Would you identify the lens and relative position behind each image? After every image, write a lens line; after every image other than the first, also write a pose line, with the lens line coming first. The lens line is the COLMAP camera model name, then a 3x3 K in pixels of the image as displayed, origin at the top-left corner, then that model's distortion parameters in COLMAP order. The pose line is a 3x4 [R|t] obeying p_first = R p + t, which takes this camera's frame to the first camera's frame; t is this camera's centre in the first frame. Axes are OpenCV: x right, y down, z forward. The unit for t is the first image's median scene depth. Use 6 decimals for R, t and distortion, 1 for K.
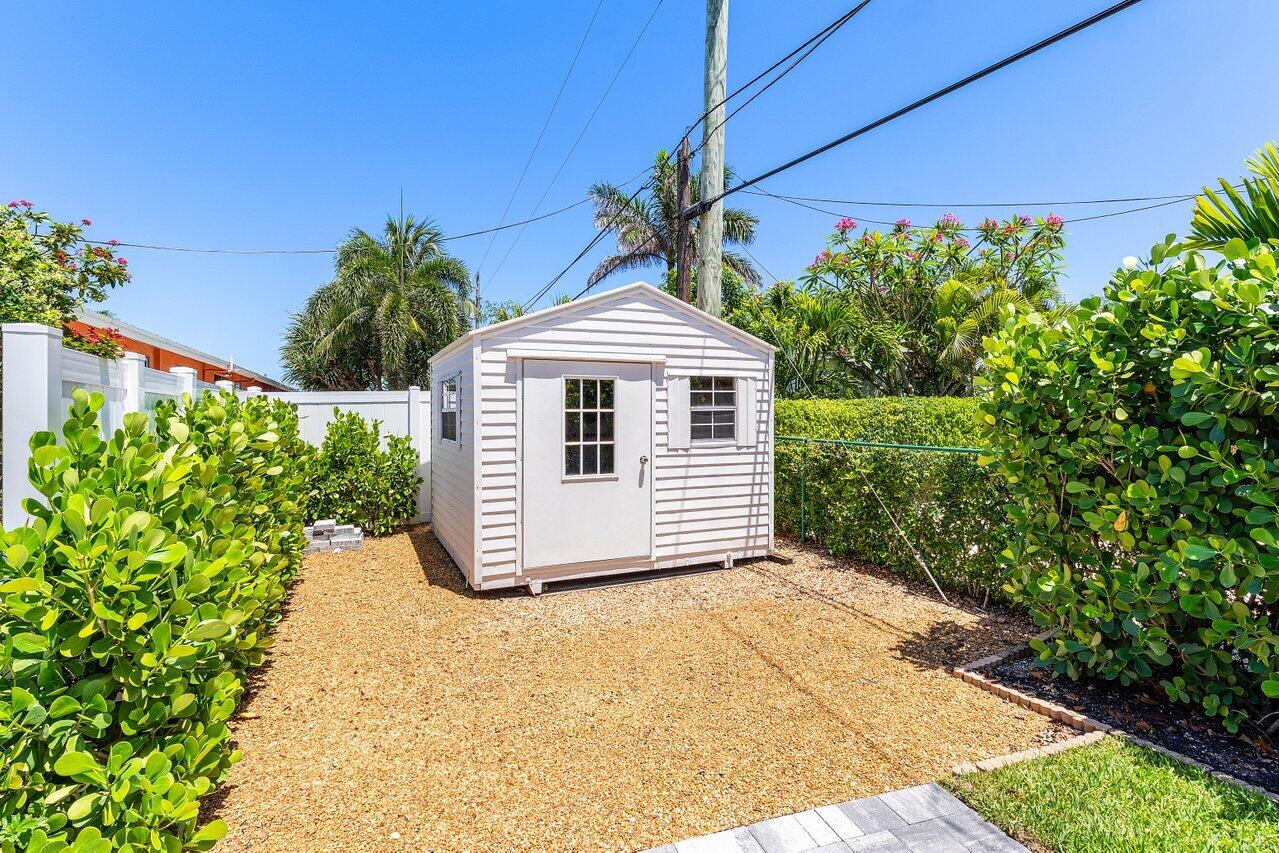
lens RADIAL K [[633.2, 0, 673.0], [0, 633.2, 413.9], [0, 0, 1]] dist [0.004065, 0.000658]
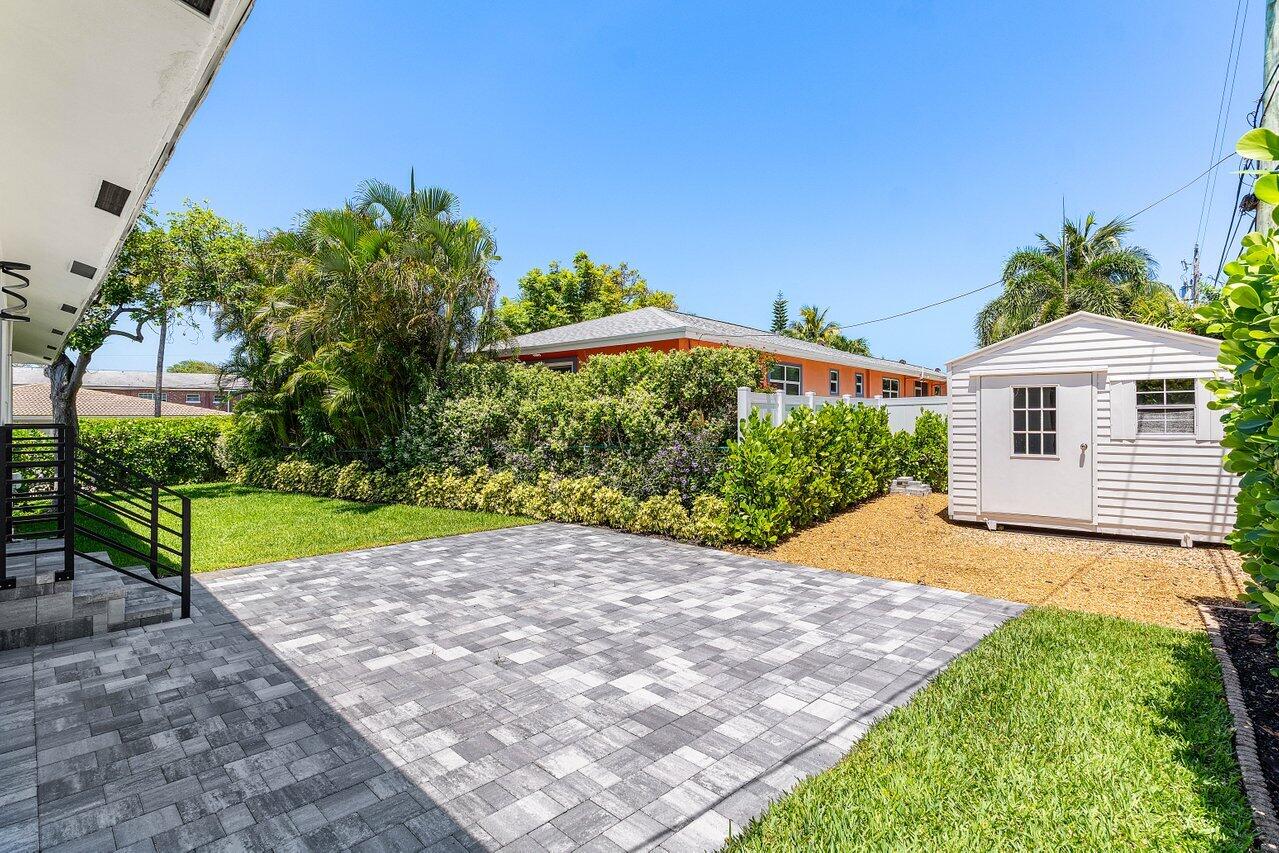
lens RADIAL K [[633.2, 0, 640.1], [0, 633.2, 422.7], [0, 0, 1]] dist [0.004065, 0.000658]
pose [[0.453221, 0.013531, -0.891296, 0.708395], [0.005367, 0.999825, 0.017908, -0.005397], [0.891382, -0.012900, 0.453069, -0.416331]]
